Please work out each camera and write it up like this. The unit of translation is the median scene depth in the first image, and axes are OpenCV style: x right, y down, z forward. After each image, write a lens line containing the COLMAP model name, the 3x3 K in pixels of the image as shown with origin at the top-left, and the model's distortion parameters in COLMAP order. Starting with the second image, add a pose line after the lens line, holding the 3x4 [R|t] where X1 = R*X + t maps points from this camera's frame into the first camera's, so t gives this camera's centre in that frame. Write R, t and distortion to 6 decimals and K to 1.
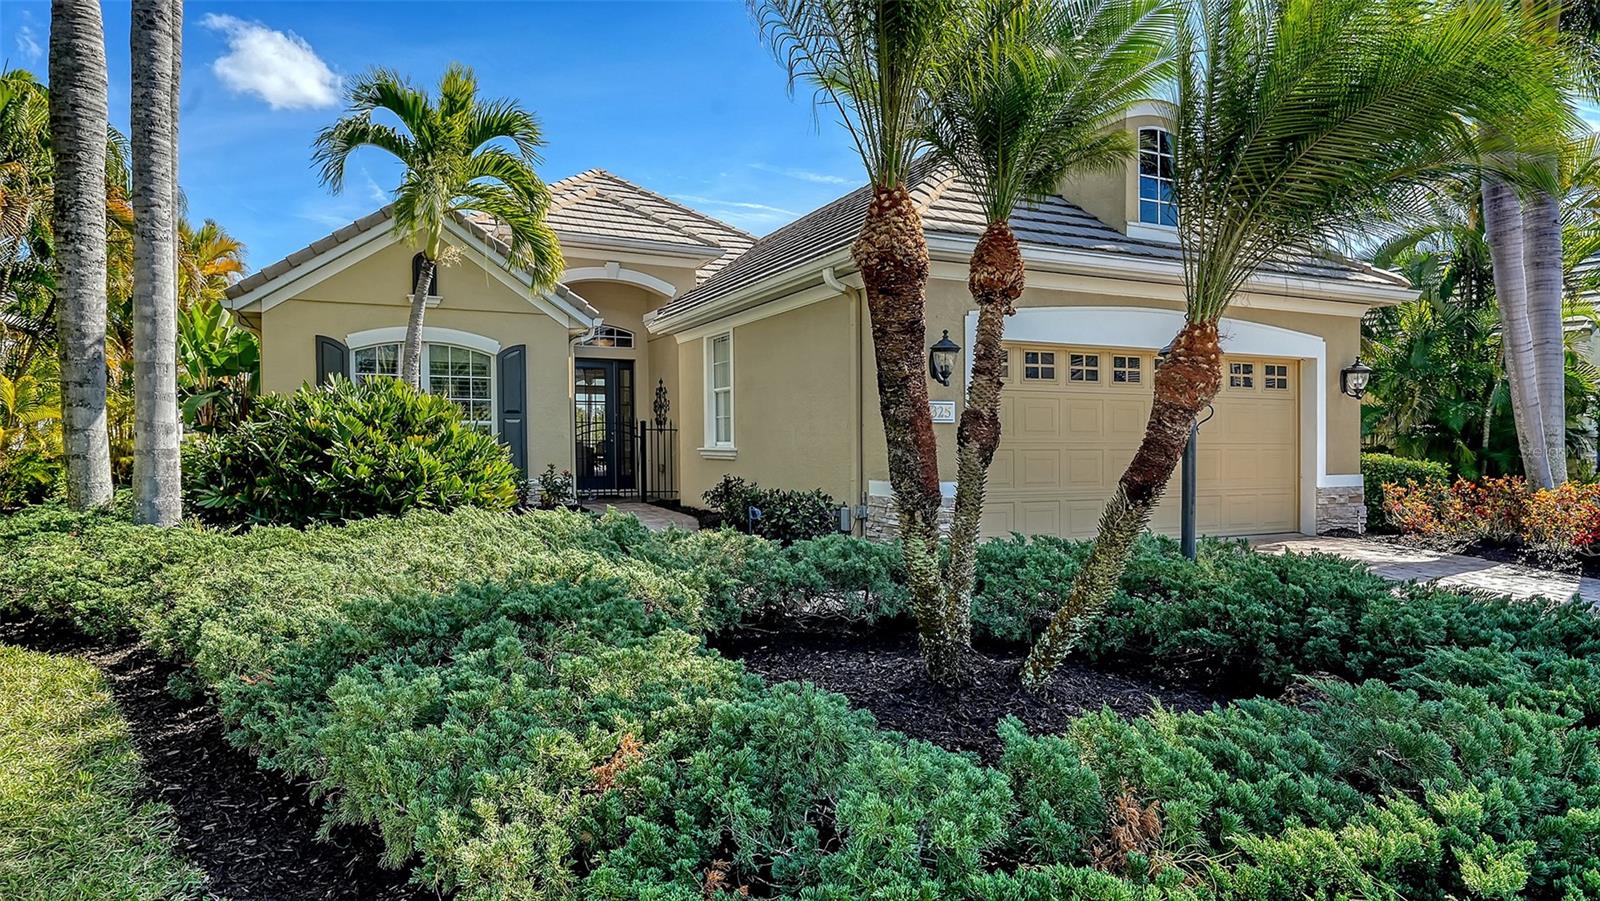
lens RADIAL K [[922.7, 0, 791.9], [0, 922.7, 456.3], [0, 0, 1]] dist [-0.005111, -0.000971]
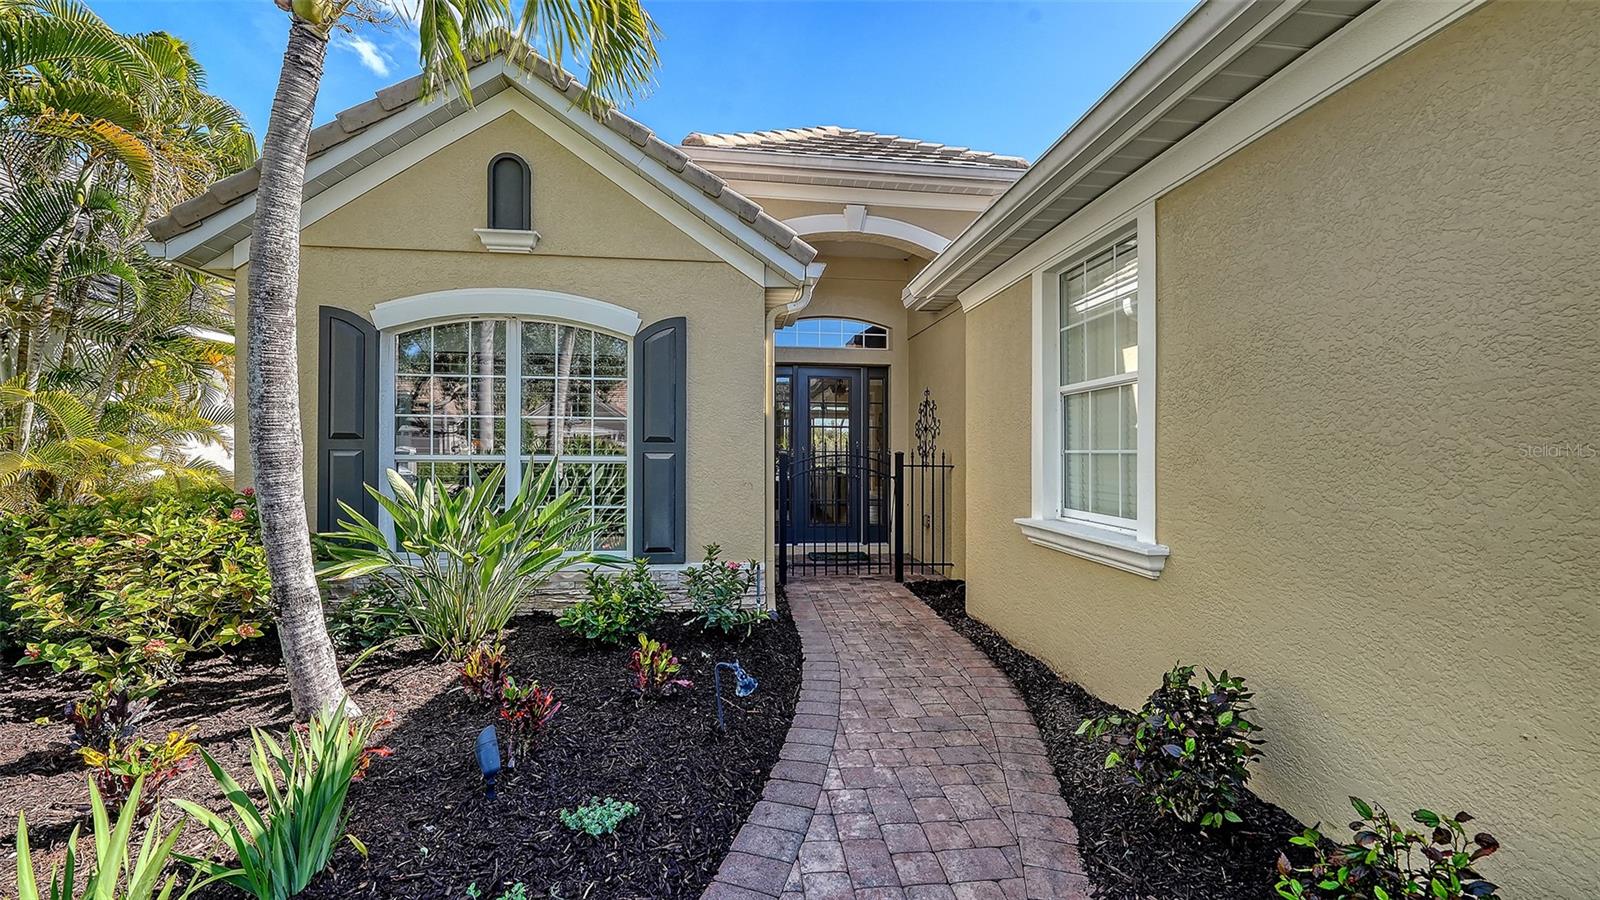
lens RADIAL K [[618.2, 0, 800.0], [0, 618.2, 450.0], [0, 0, 1]] dist [0.001695, 0.000315]
pose [[0.946506, 0.005384, -0.322641, -0.126310], [-0.012510, 0.999721, -0.020018, -0.043140], [0.322443, 0.022983, 0.946310, 0.817540]]
